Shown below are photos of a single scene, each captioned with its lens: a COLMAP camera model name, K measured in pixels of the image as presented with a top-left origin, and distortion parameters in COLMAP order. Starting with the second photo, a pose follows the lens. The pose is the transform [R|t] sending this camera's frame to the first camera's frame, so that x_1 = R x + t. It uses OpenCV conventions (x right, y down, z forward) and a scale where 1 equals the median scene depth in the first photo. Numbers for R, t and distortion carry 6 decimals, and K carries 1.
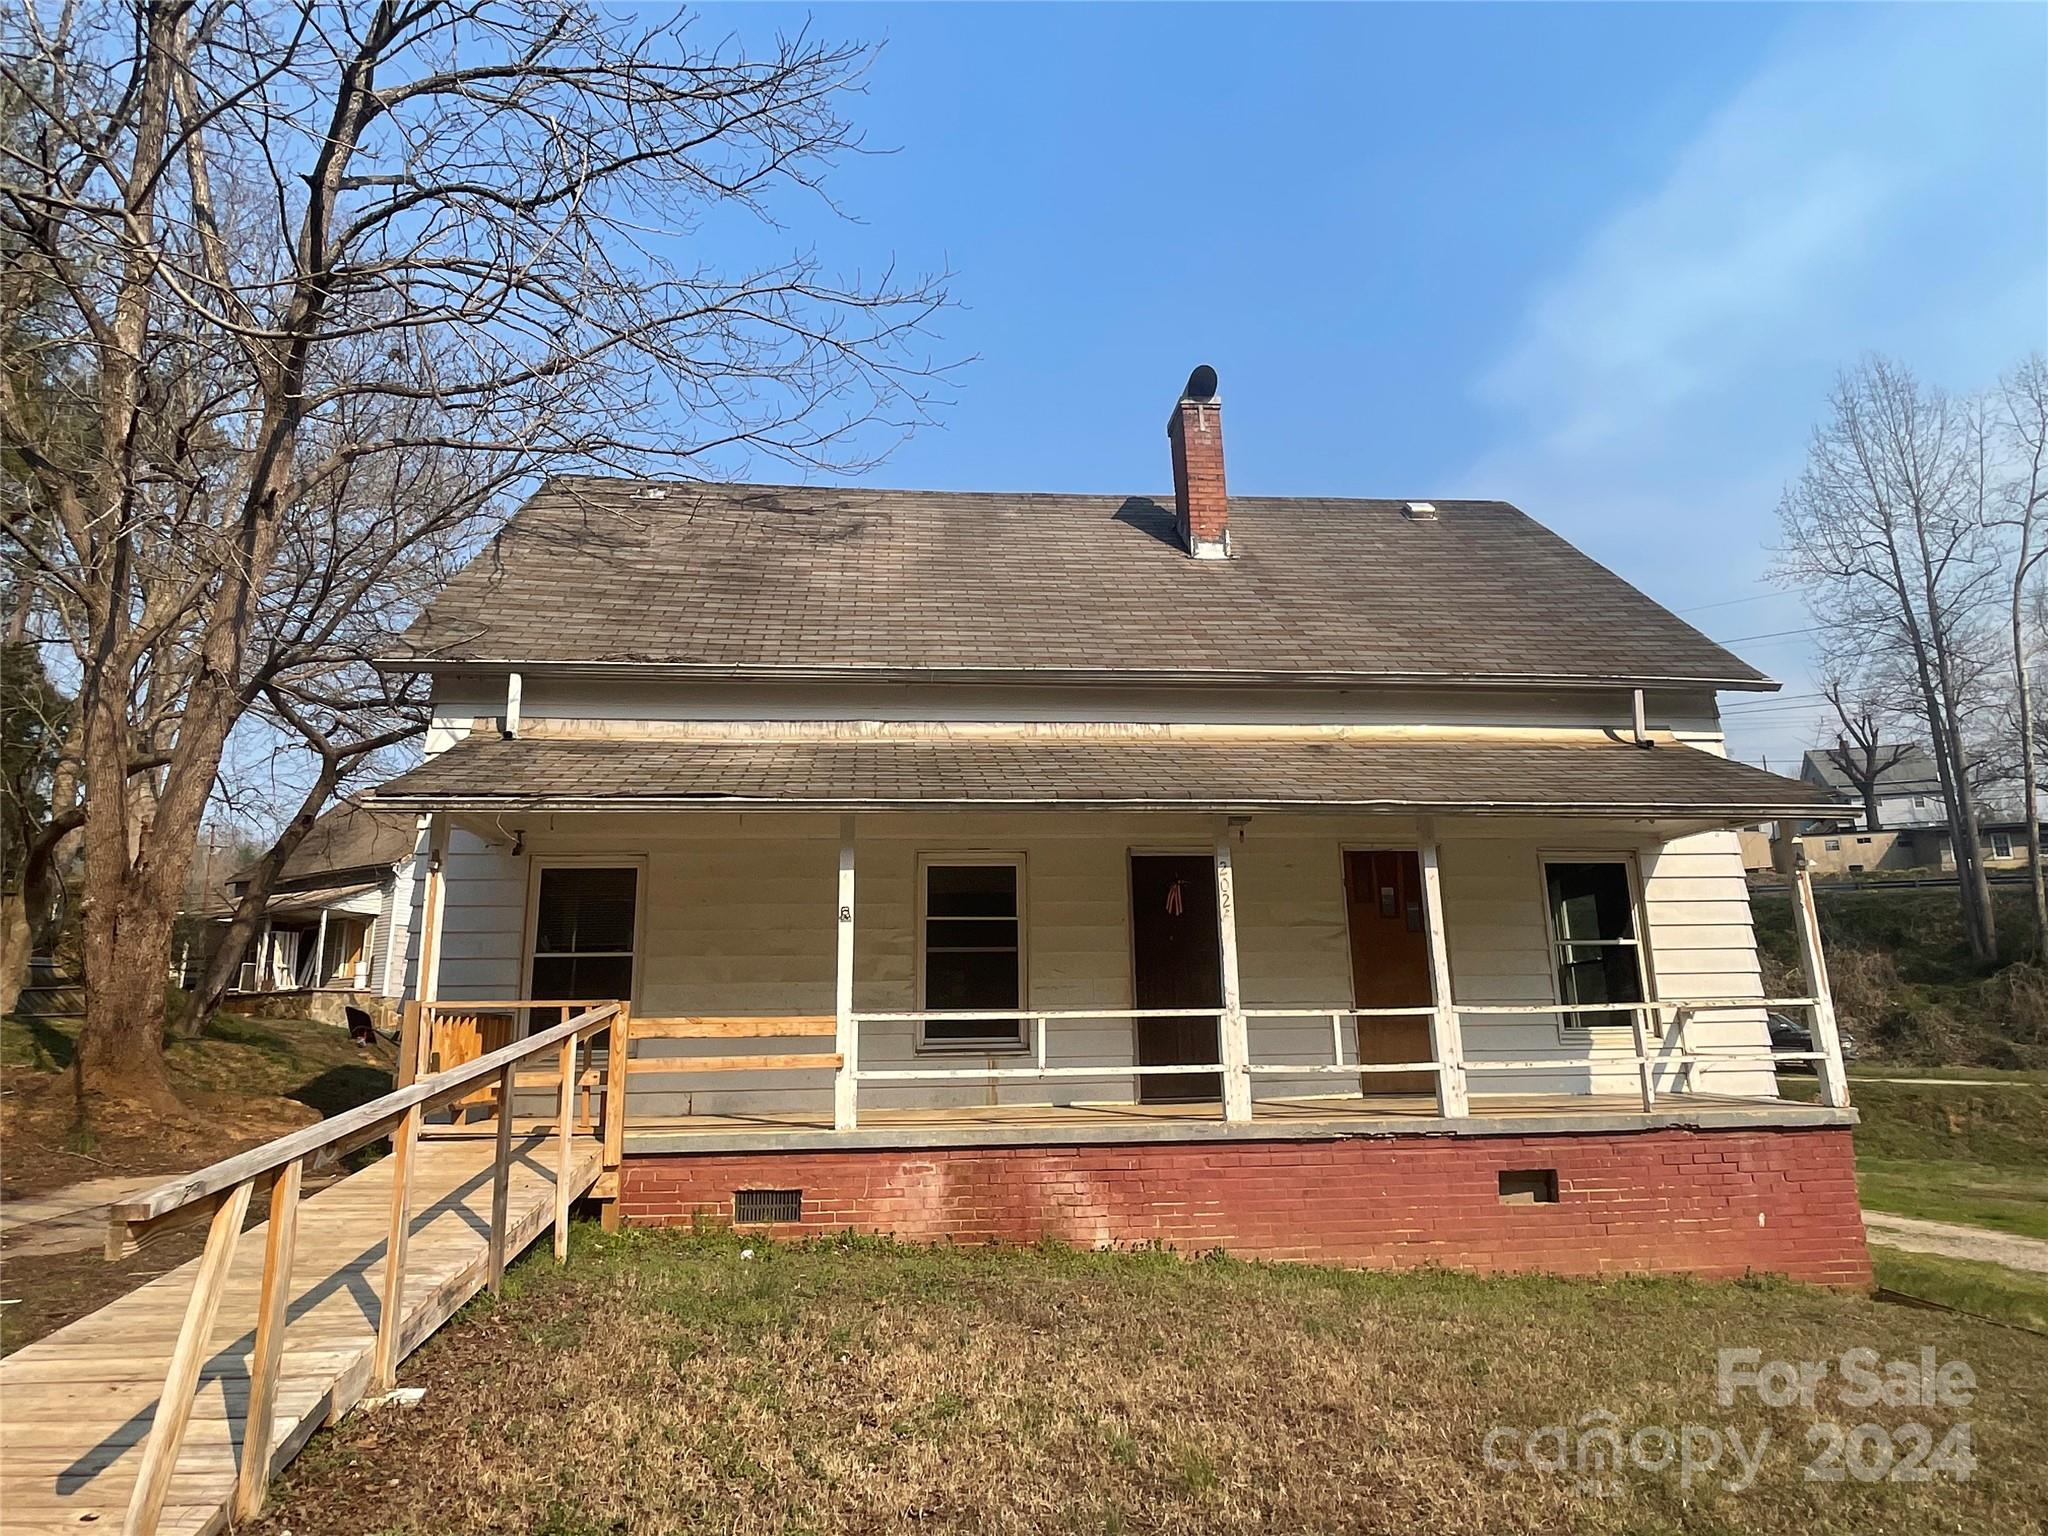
lens RADIAL K [[1218.5, 0, 1015.0], [0, 1218.5, 763.0], [0, 0, 1]] dist [-0.004171, -0.010003]
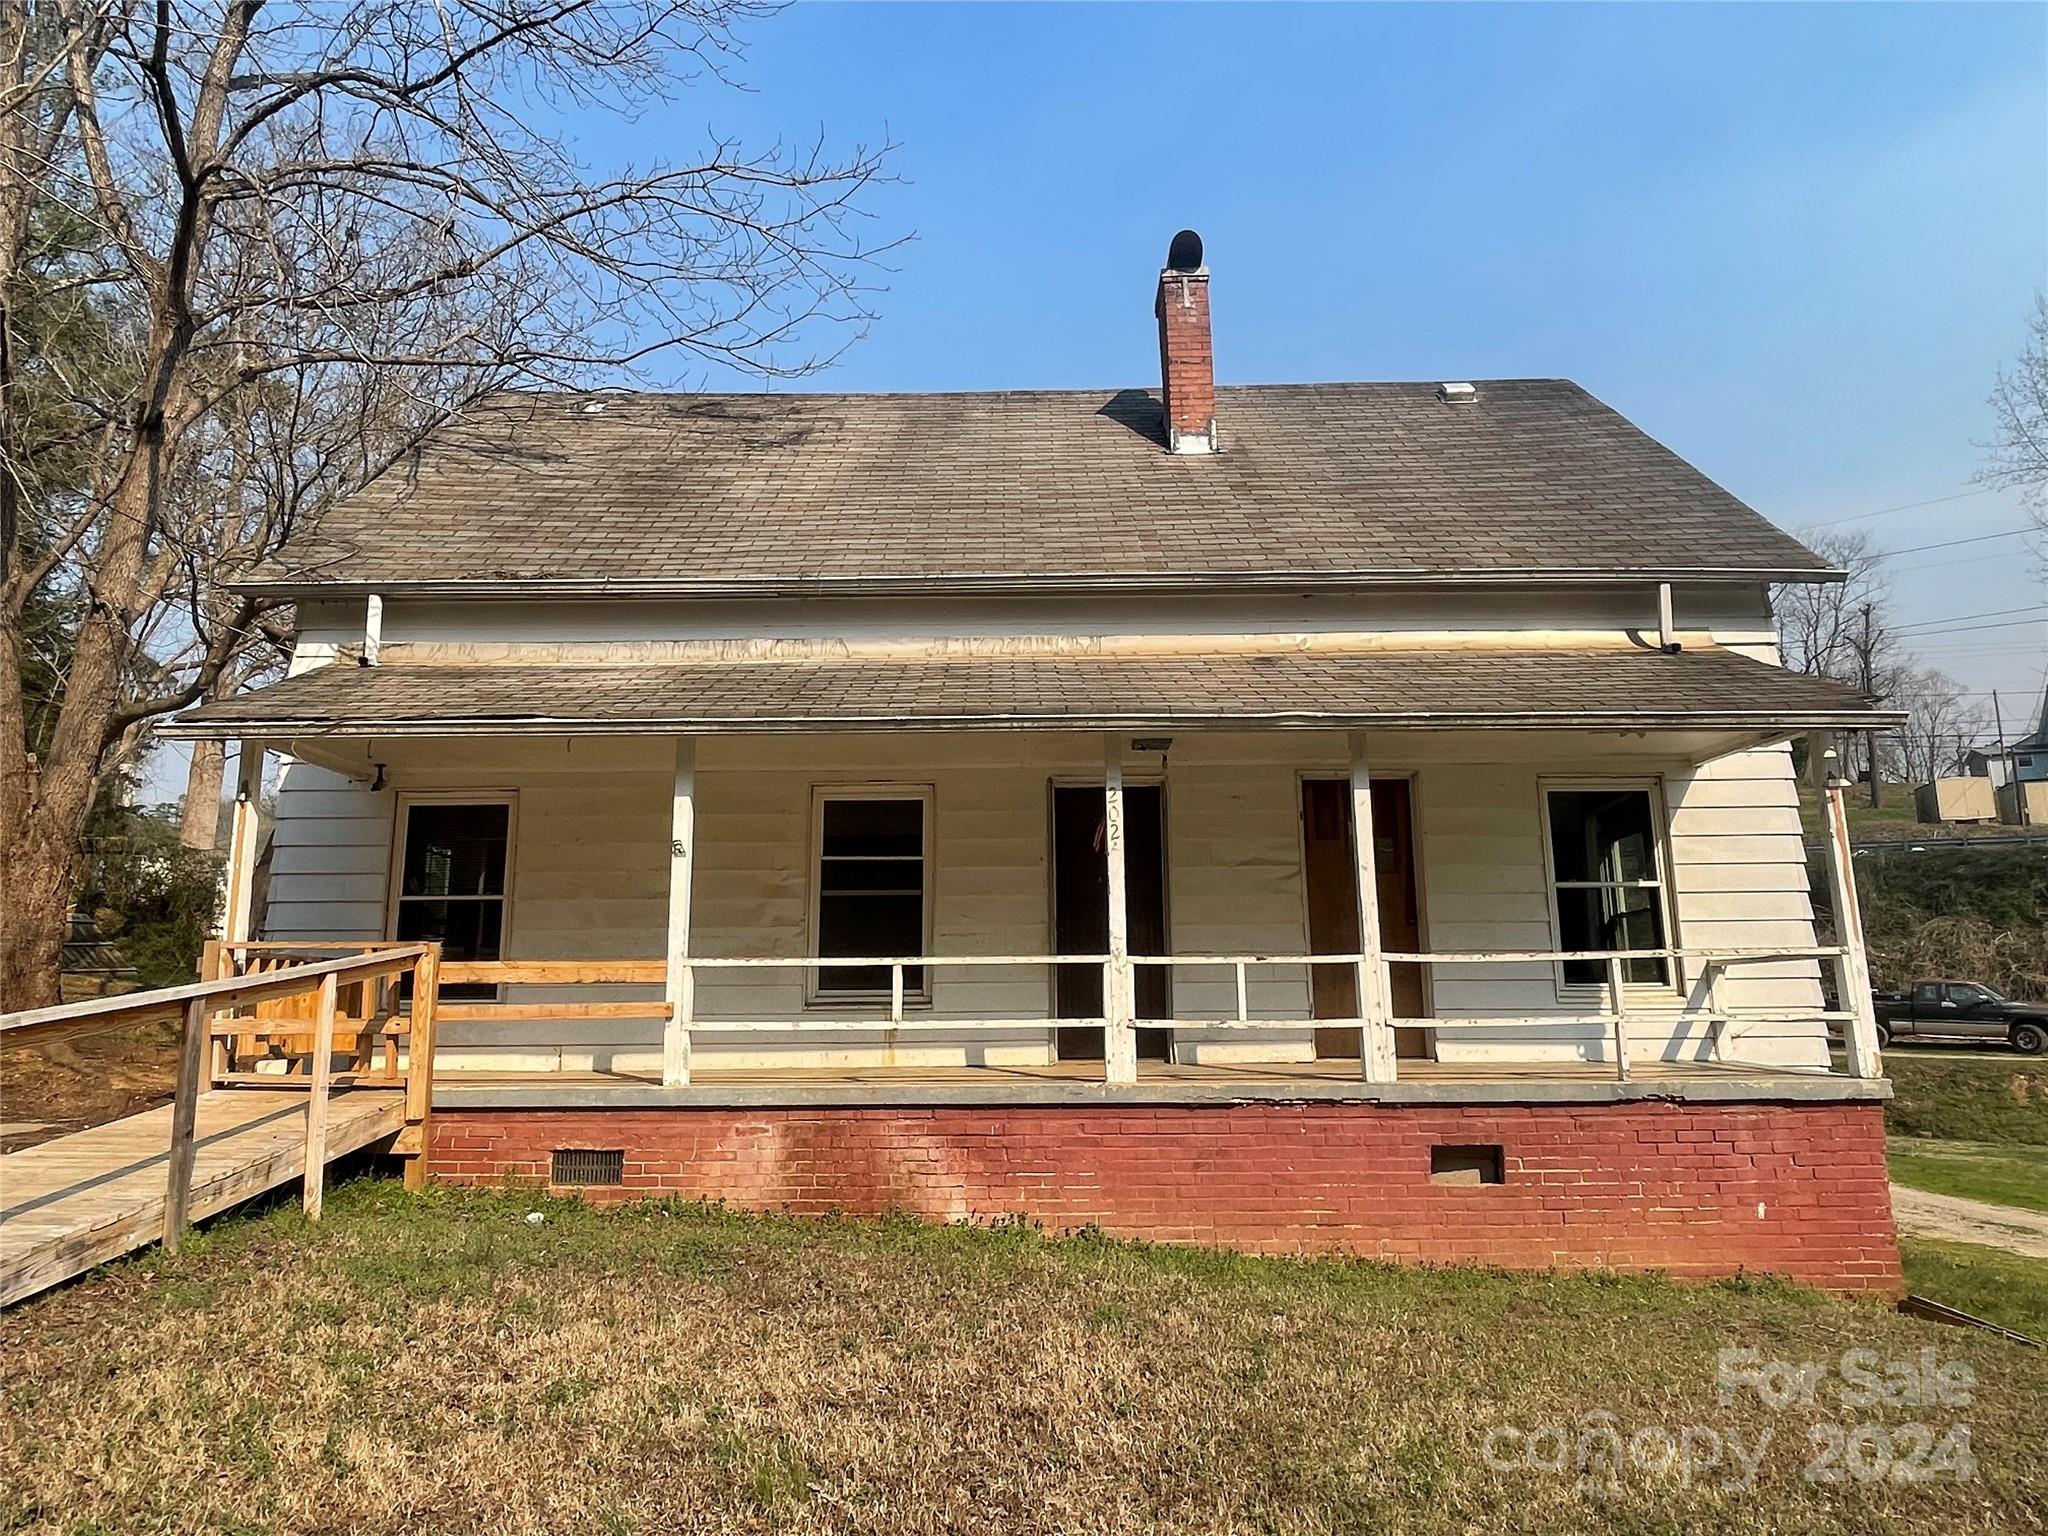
lens RADIAL K [[1295.4, 0, 1024.9], [0, 1295.4, 774.1], [0, 0, 1]] dist [-0.005339, -0.008114]
pose [[0.994265, -0.011134, -0.106367, 0.178405], [0.015660, 0.999003, 0.041810, 0.028090], [0.105796, -0.043236, 0.993448, 0.068861]]
